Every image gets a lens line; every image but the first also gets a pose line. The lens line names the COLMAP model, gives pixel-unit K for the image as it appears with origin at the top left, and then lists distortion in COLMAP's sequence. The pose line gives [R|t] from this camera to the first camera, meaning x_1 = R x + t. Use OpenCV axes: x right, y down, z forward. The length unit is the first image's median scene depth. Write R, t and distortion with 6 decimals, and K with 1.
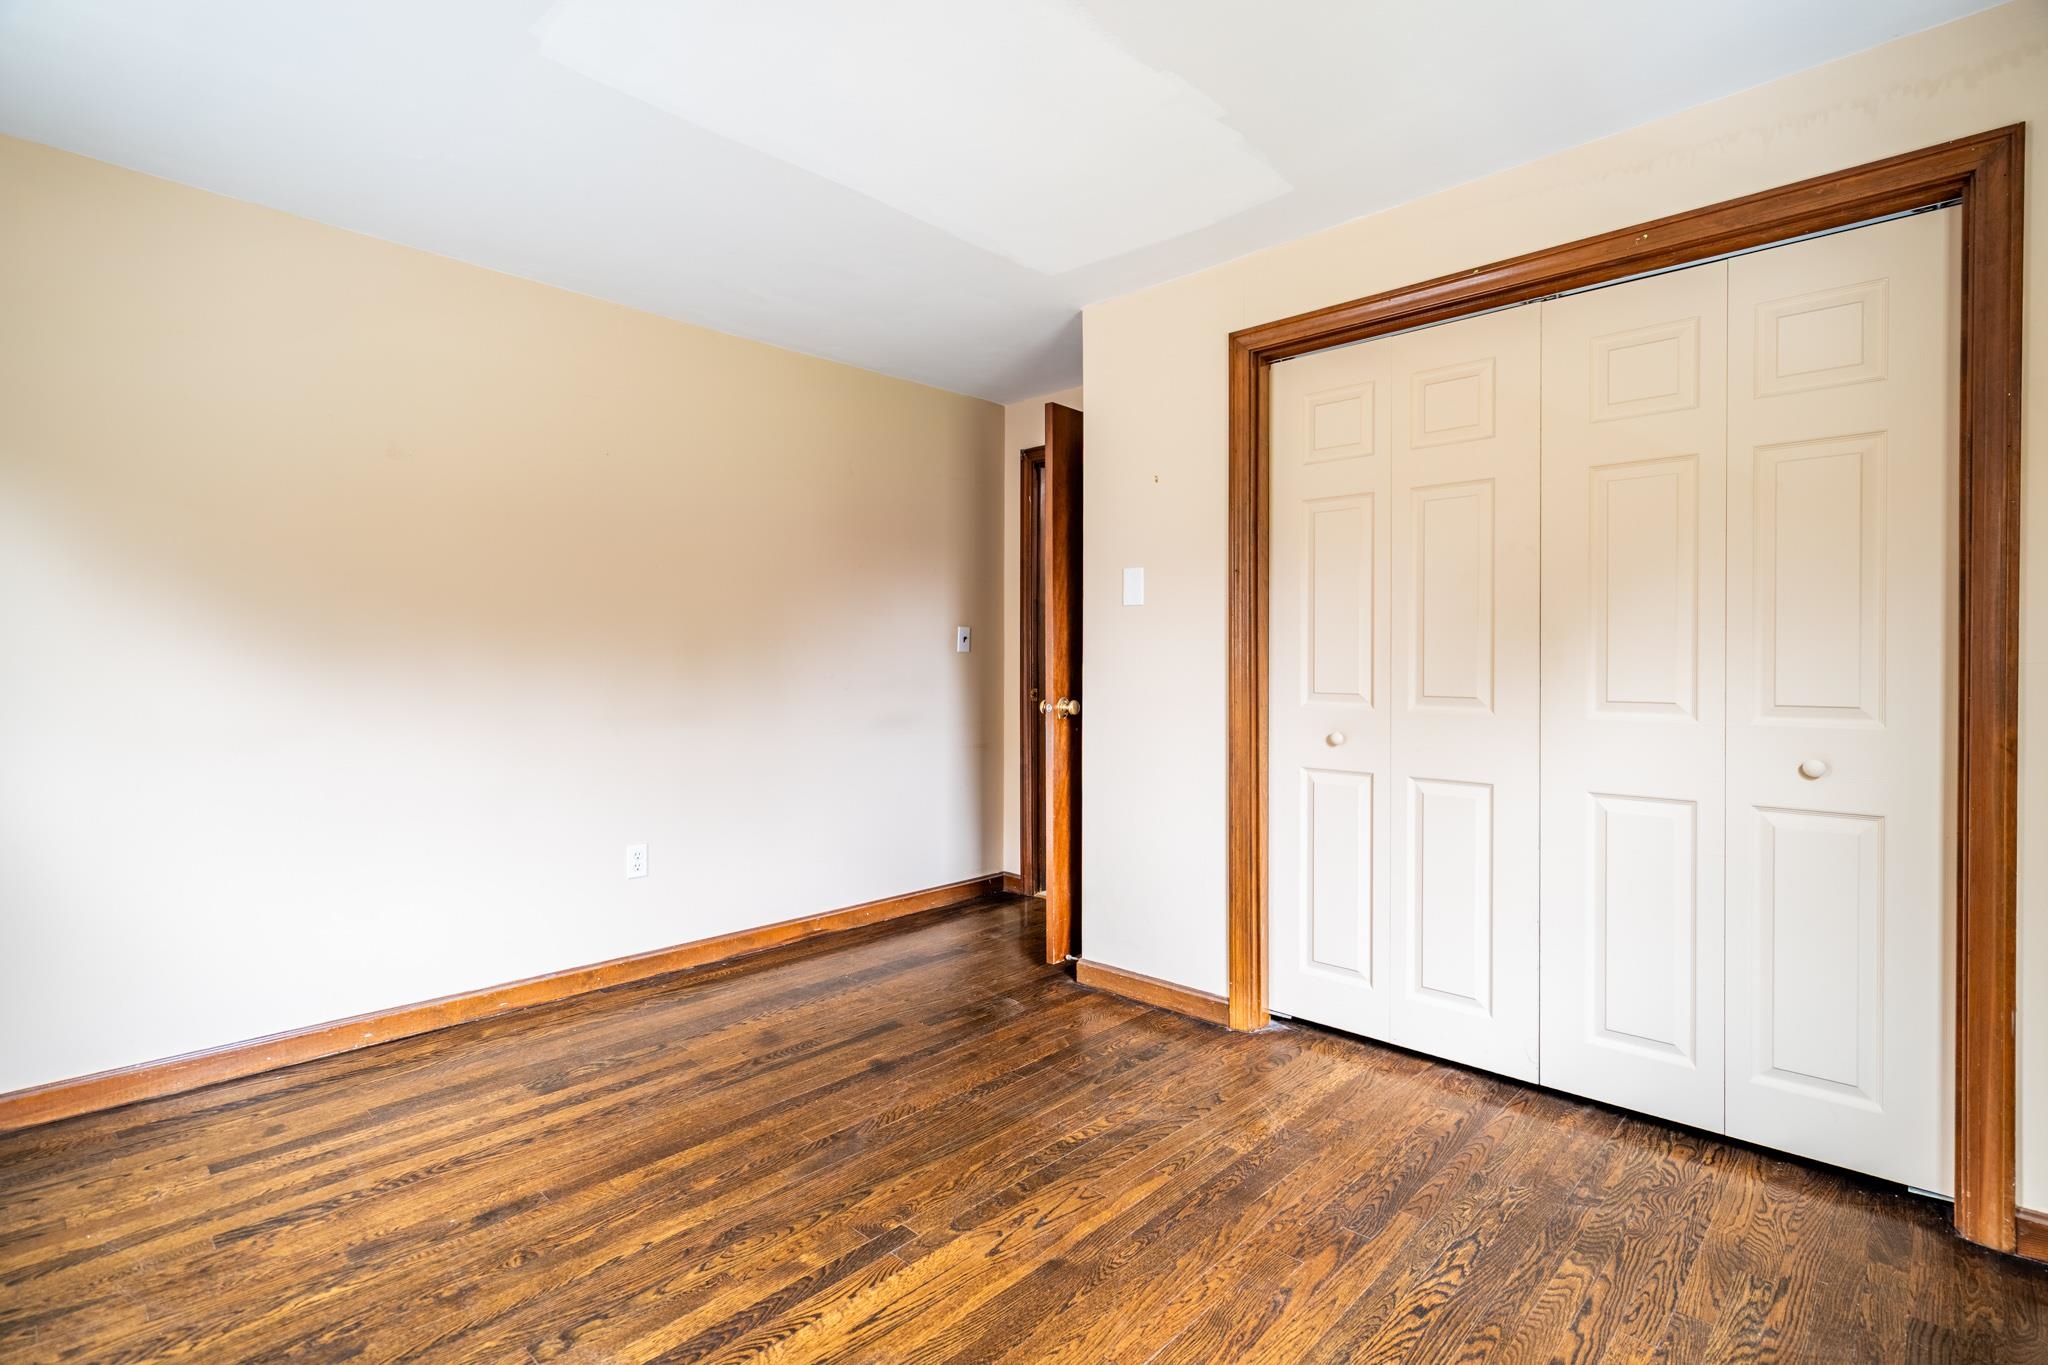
lens RADIAL K [[974.1, 0, 1021.6], [0, 974.1, 674.3], [0, 0, 1]] dist [-0.003364, -0.000609]
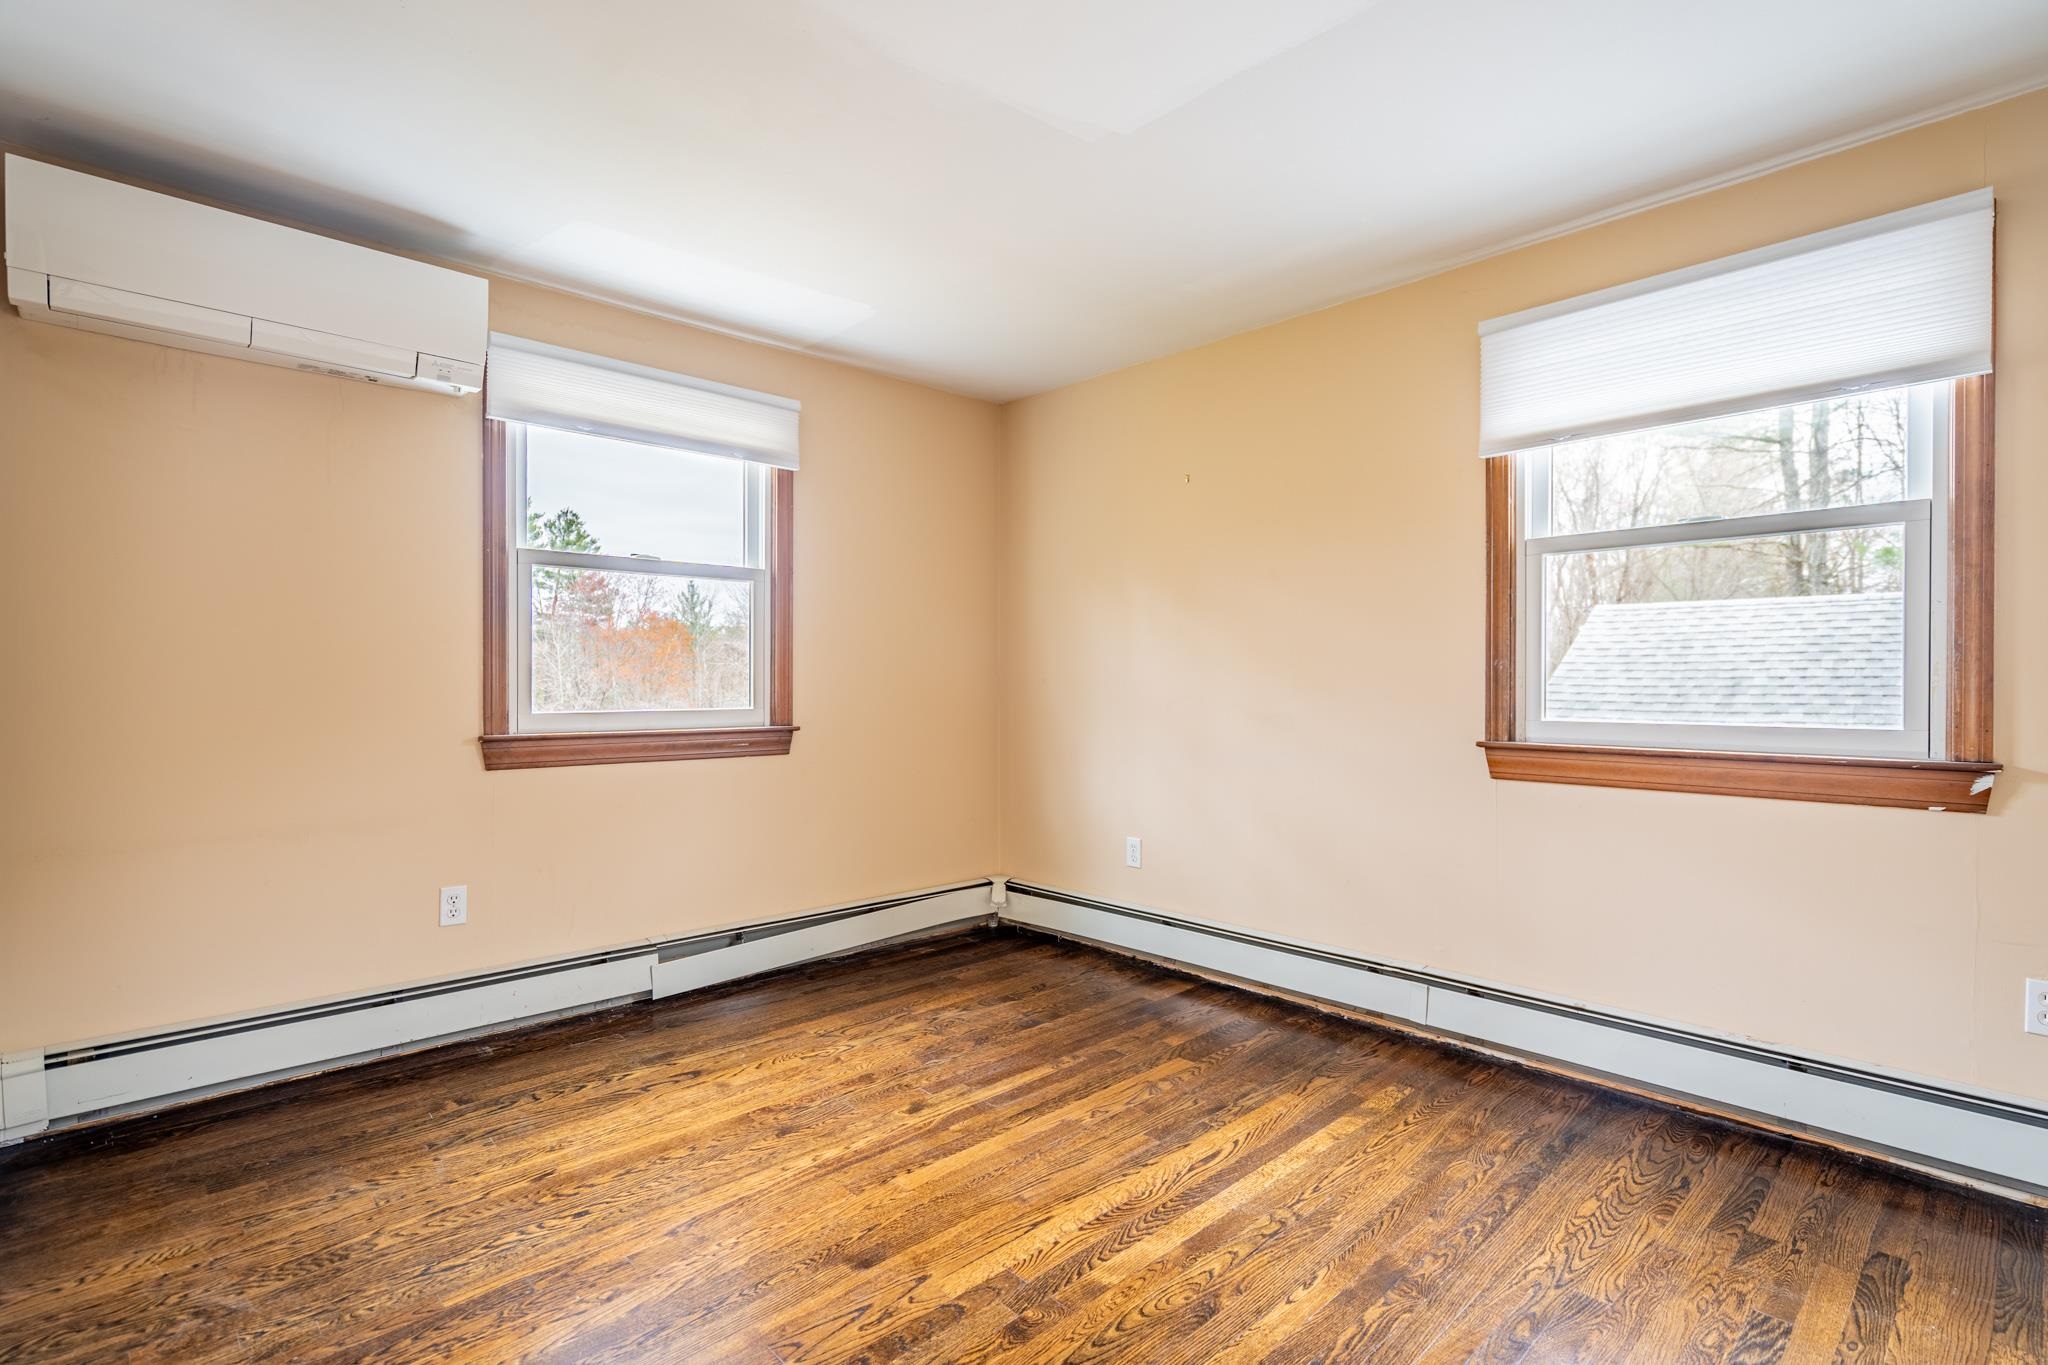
lens RADIAL K [[974.1, 0, 1026.5], [0, 974.1, 681.9], [0, 0, 1]] dist [-0.003364, -0.000609]
pose [[-0.998697, -0.004117, 0.050863, -0.181110], [-0.003425, 0.999900, 0.013685, -0.019788], [-0.050914, 0.013493, -0.998612, 1.966513]]
